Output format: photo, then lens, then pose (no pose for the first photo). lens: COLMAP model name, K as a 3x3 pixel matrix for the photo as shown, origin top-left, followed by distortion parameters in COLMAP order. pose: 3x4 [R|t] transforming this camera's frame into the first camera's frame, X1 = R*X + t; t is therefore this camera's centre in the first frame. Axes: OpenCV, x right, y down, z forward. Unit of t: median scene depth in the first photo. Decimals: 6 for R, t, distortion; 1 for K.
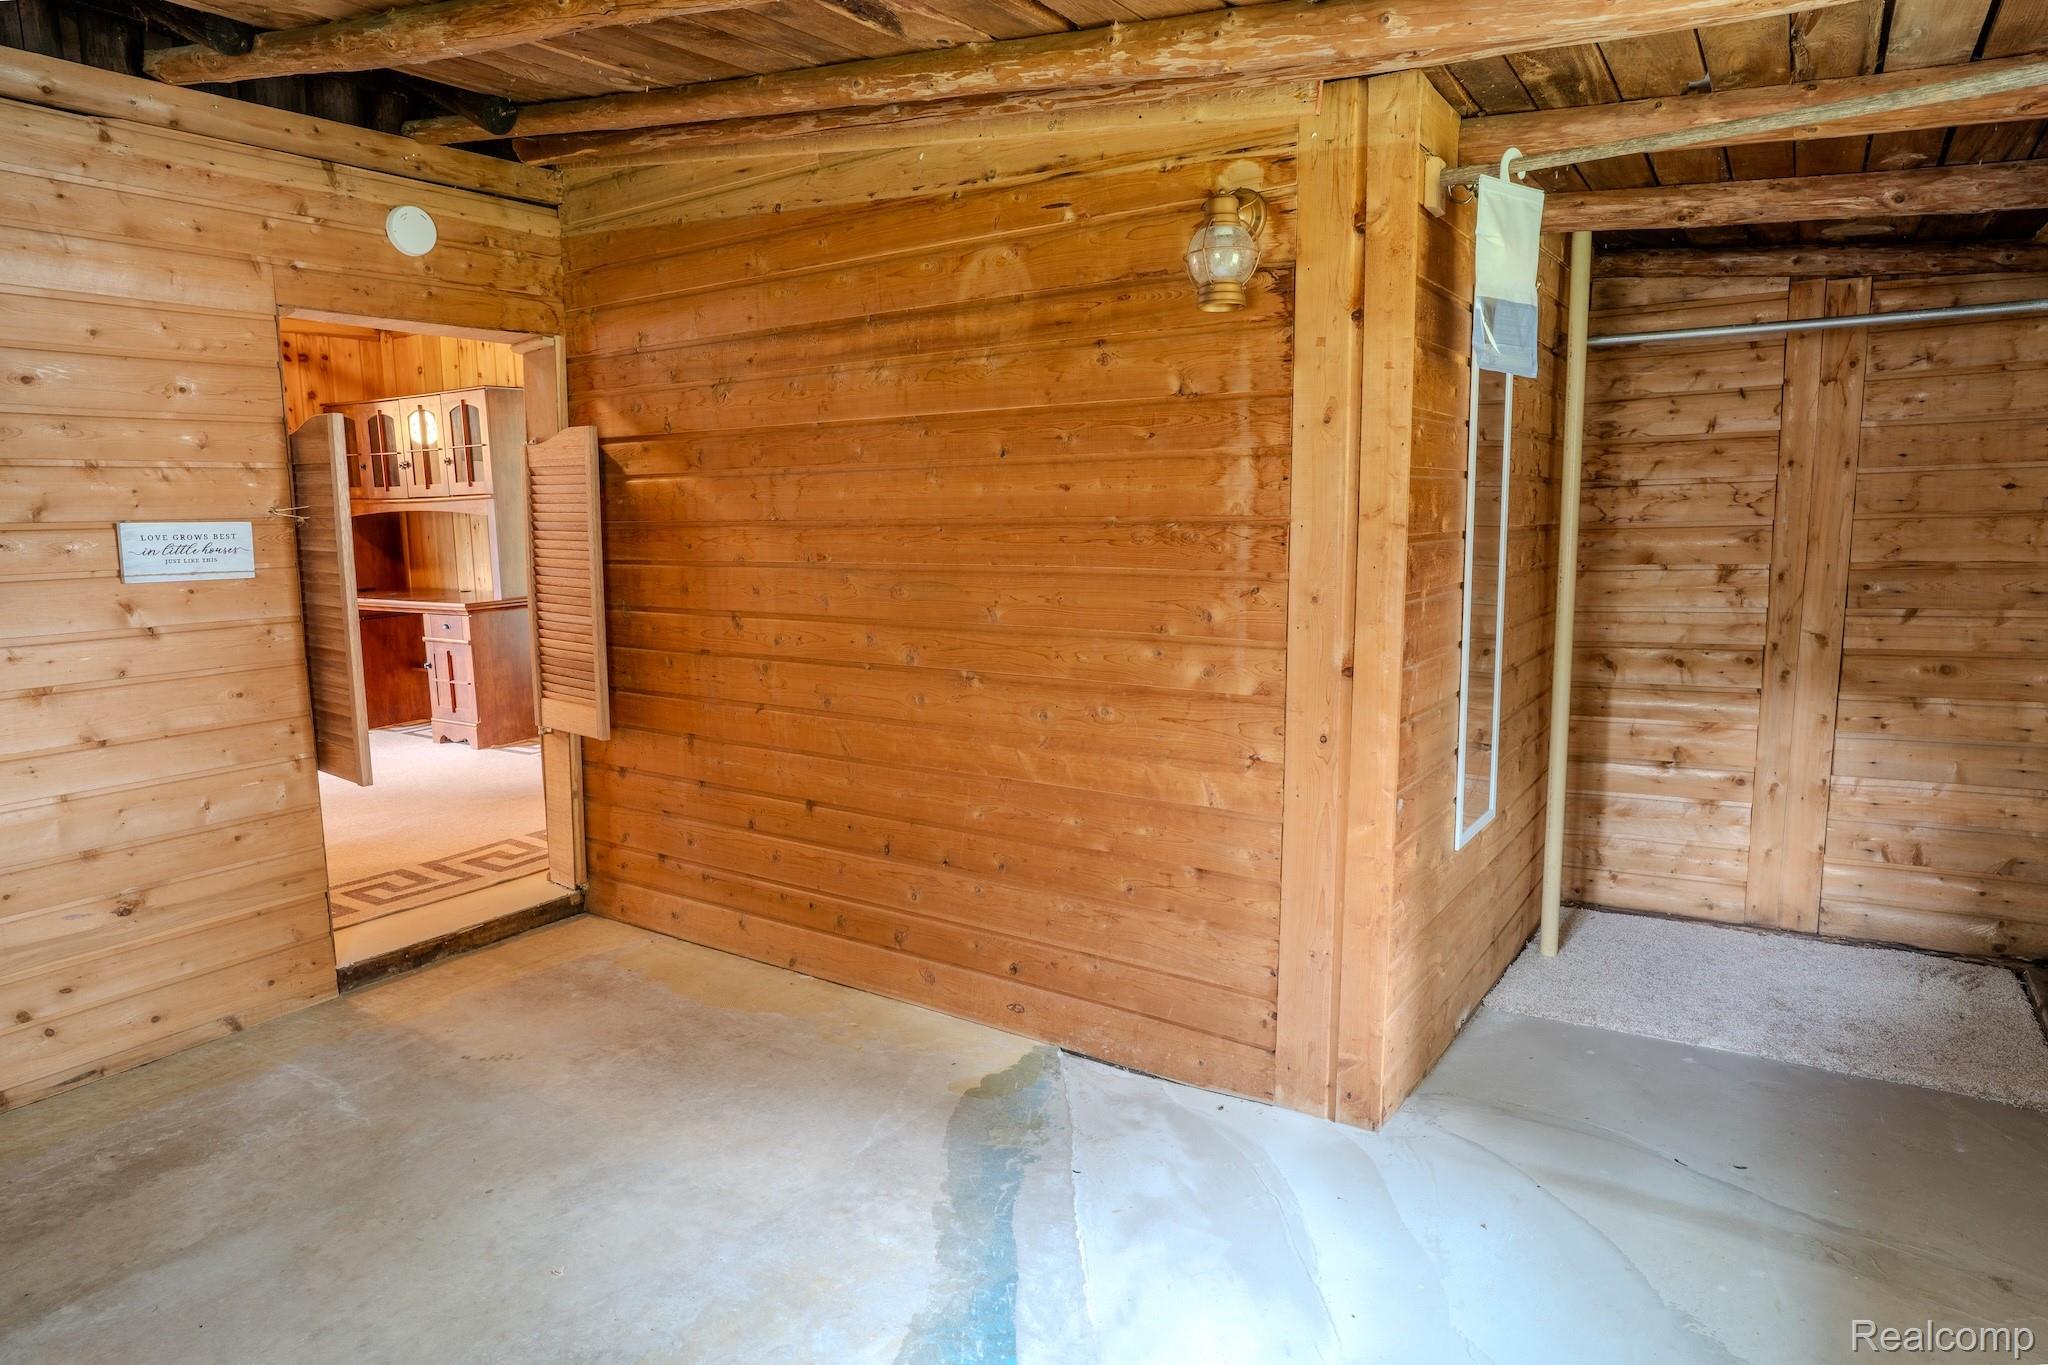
lens RADIAL K [[1170.7, 0, 1019.4], [0, 1170.7, 680.0], [0, 0, 1]] dist [-0.006071, 0.003255]
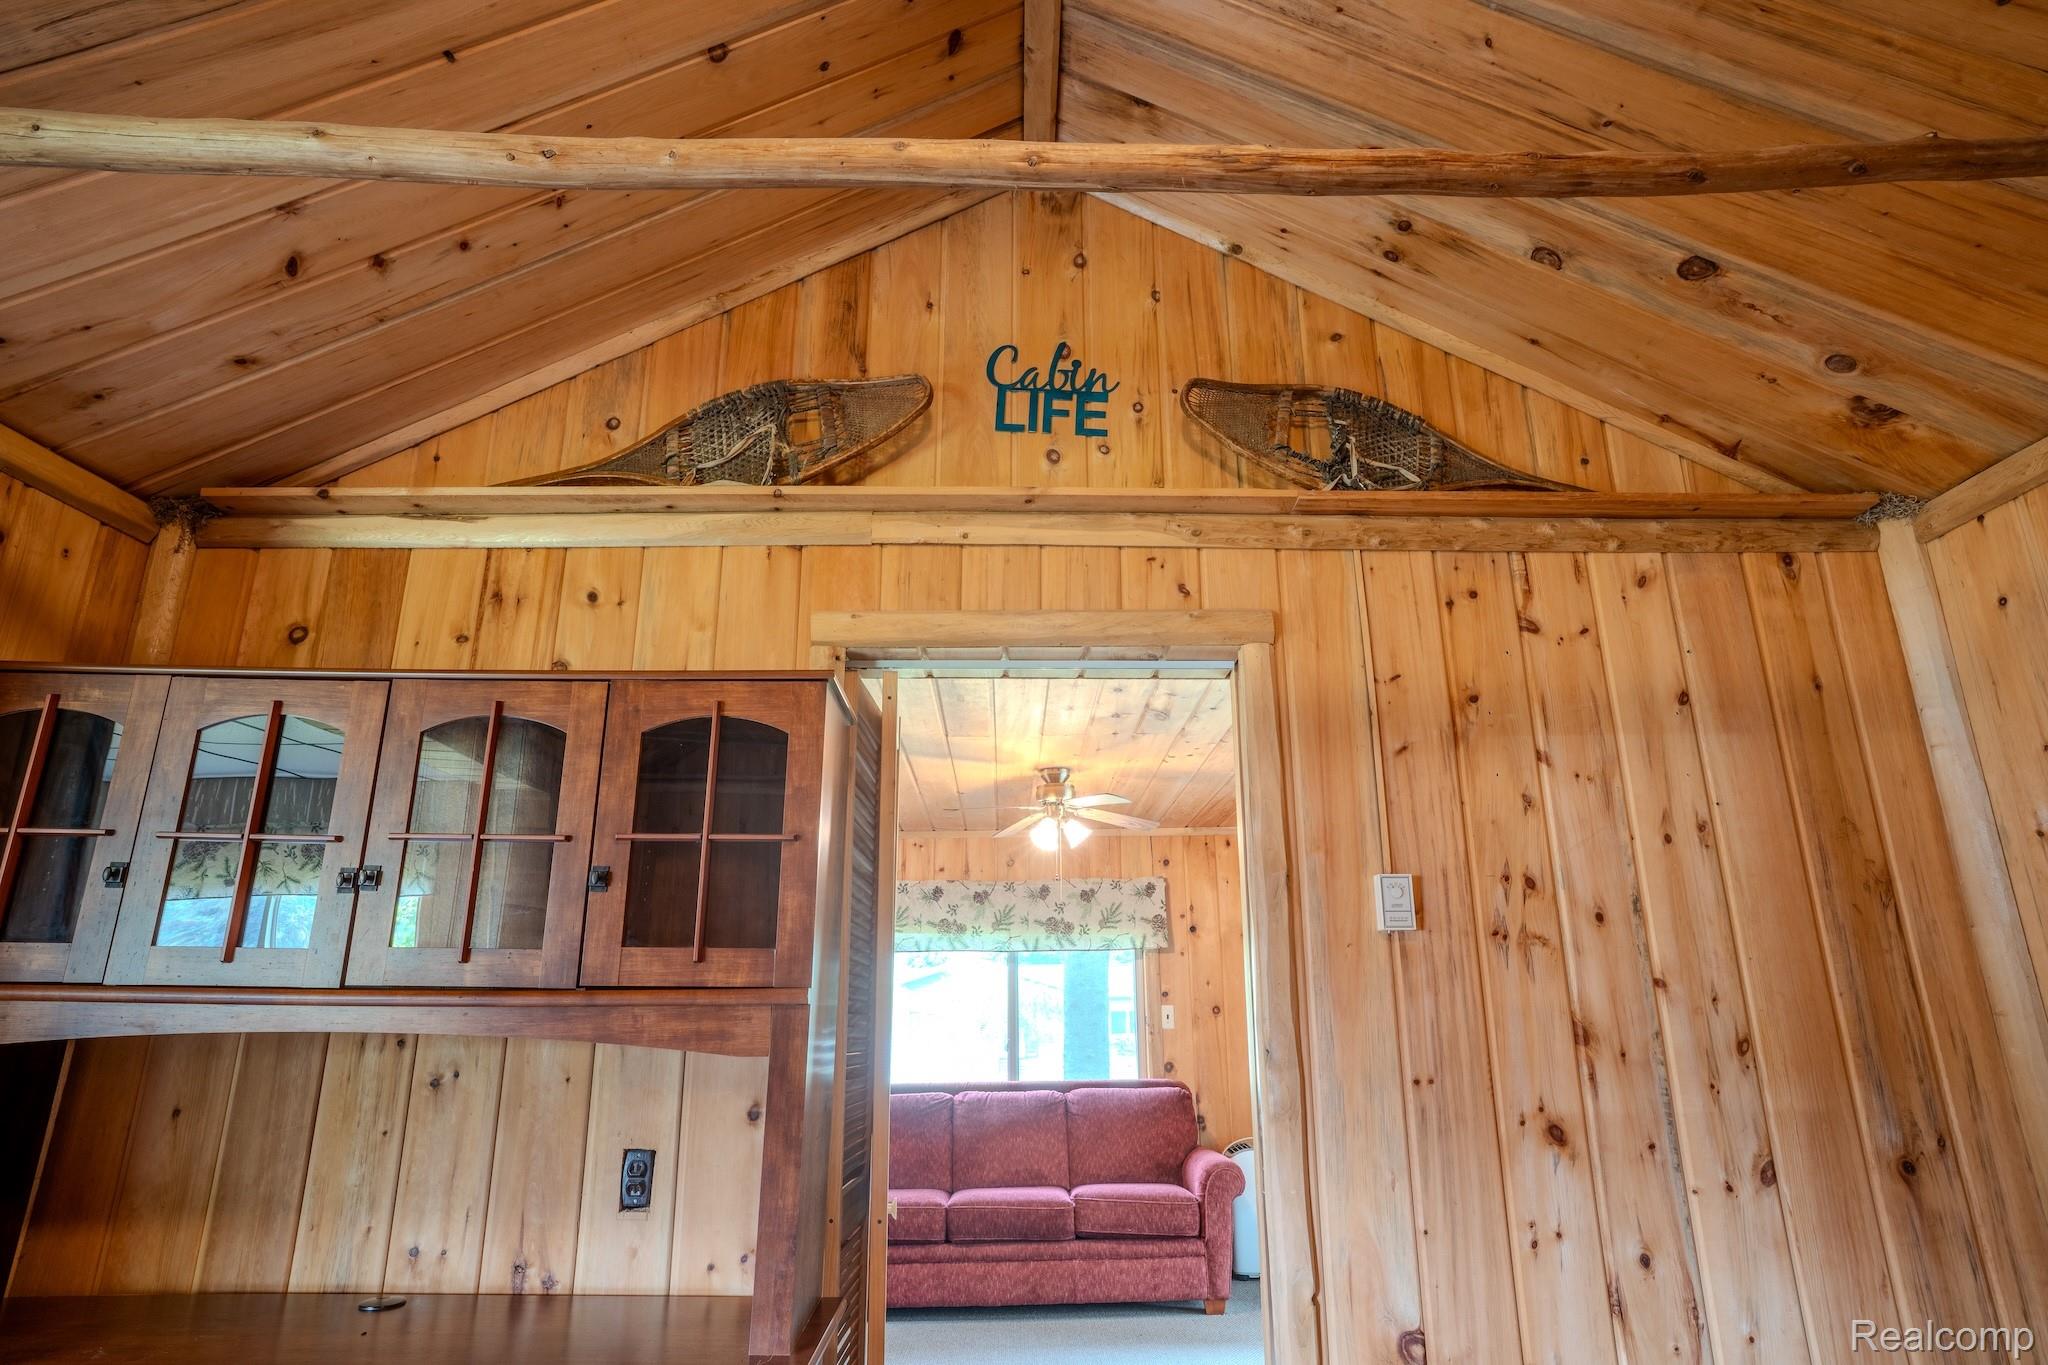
lens RADIAL K [[1114.6, 0, 1025.1], [0, 1114.6, 679.8], [0, 0, 1]] dist [-0.050753, 0.034824]
pose [[0.821094, 0.185068, 0.539958, -1.131143], [0.064809, 0.909634, -0.410324, -0.209463], [-0.567102, 0.371908, 0.734901, 1.377251]]
